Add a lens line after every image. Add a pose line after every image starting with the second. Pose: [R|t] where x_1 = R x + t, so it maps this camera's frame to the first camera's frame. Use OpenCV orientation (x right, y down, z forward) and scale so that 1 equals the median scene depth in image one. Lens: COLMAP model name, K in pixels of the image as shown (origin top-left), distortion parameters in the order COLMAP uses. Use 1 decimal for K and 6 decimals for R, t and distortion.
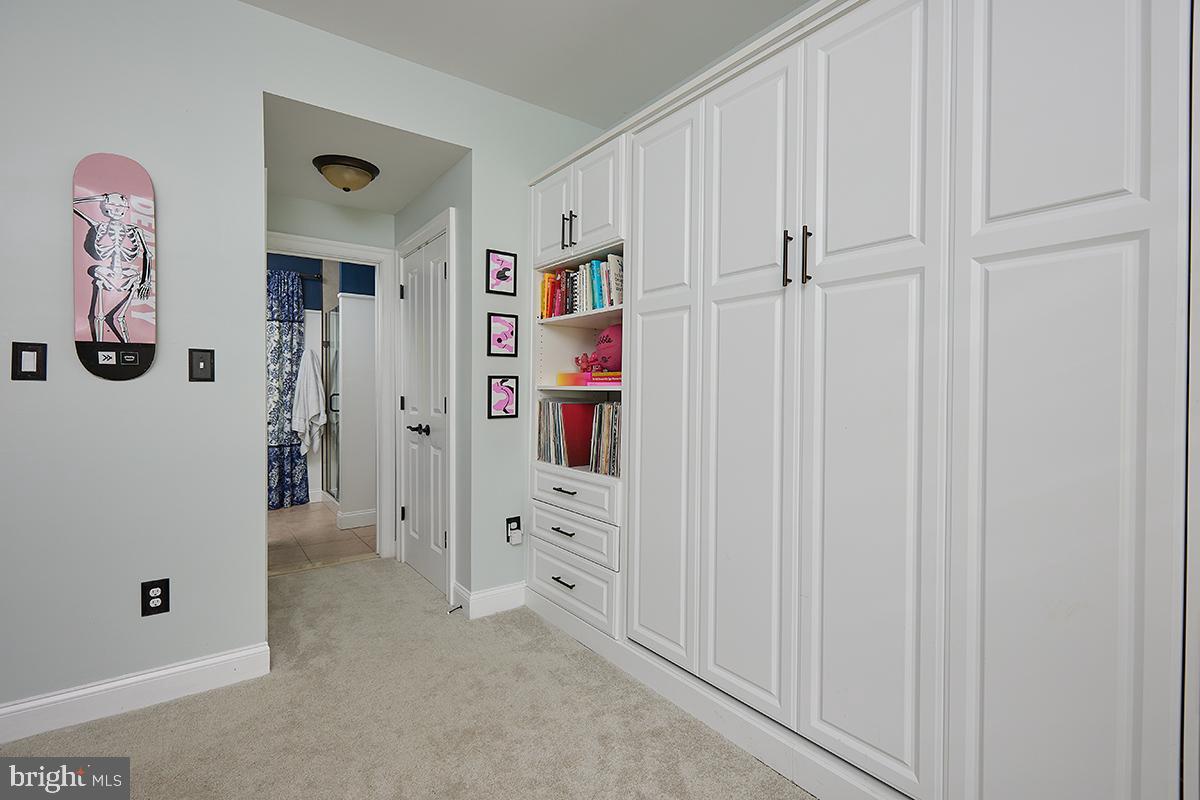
lens RADIAL K [[551.0, 0, 599.7], [0, 551.0, 396.4], [0, 0, 1]] dist [0.005568, -0.002380]
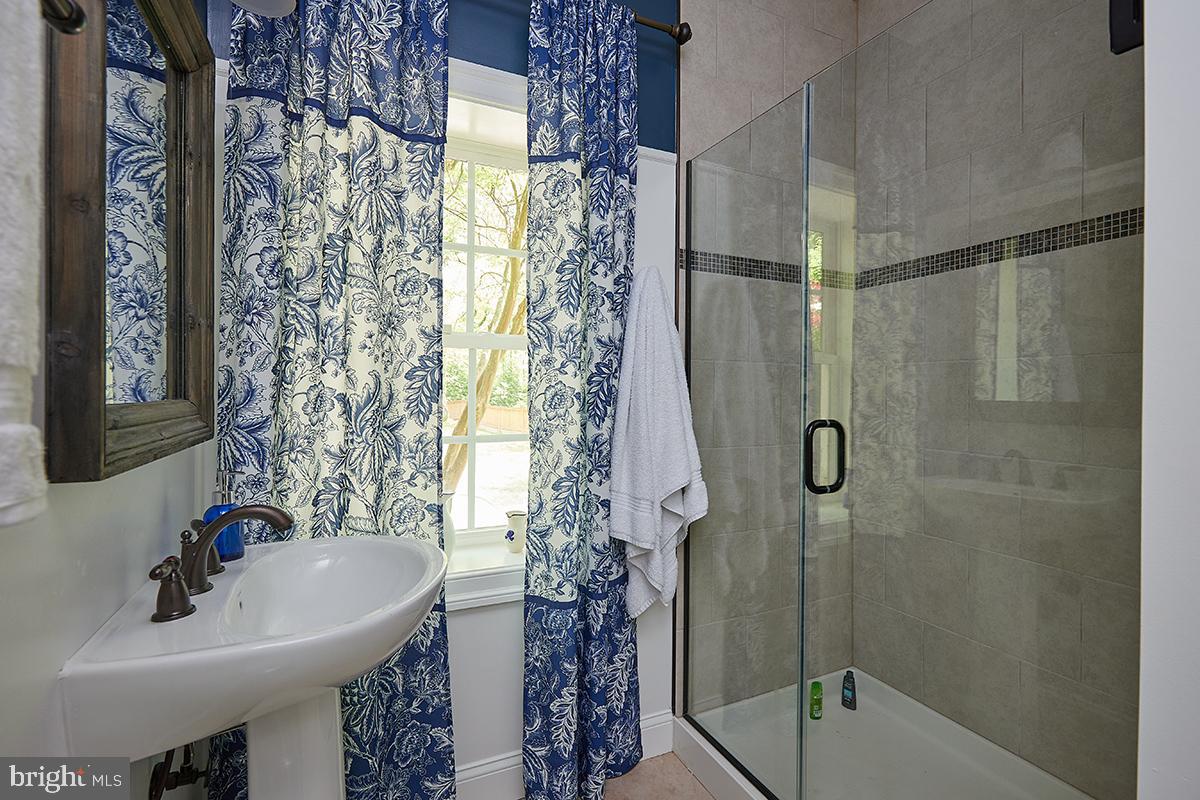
lens RADIAL K [[551.0, 0, 600.3], [0, 551.0, 396.3], [0, 0, 1]] dist [0.005568, -0.002380]
pose [[0.979924, 0.006069, -0.199281, -0.506021], [-0.007839, 0.999937, -0.008095, -0.012269], [0.199219, 0.009494, 0.979909, 0.711264]]
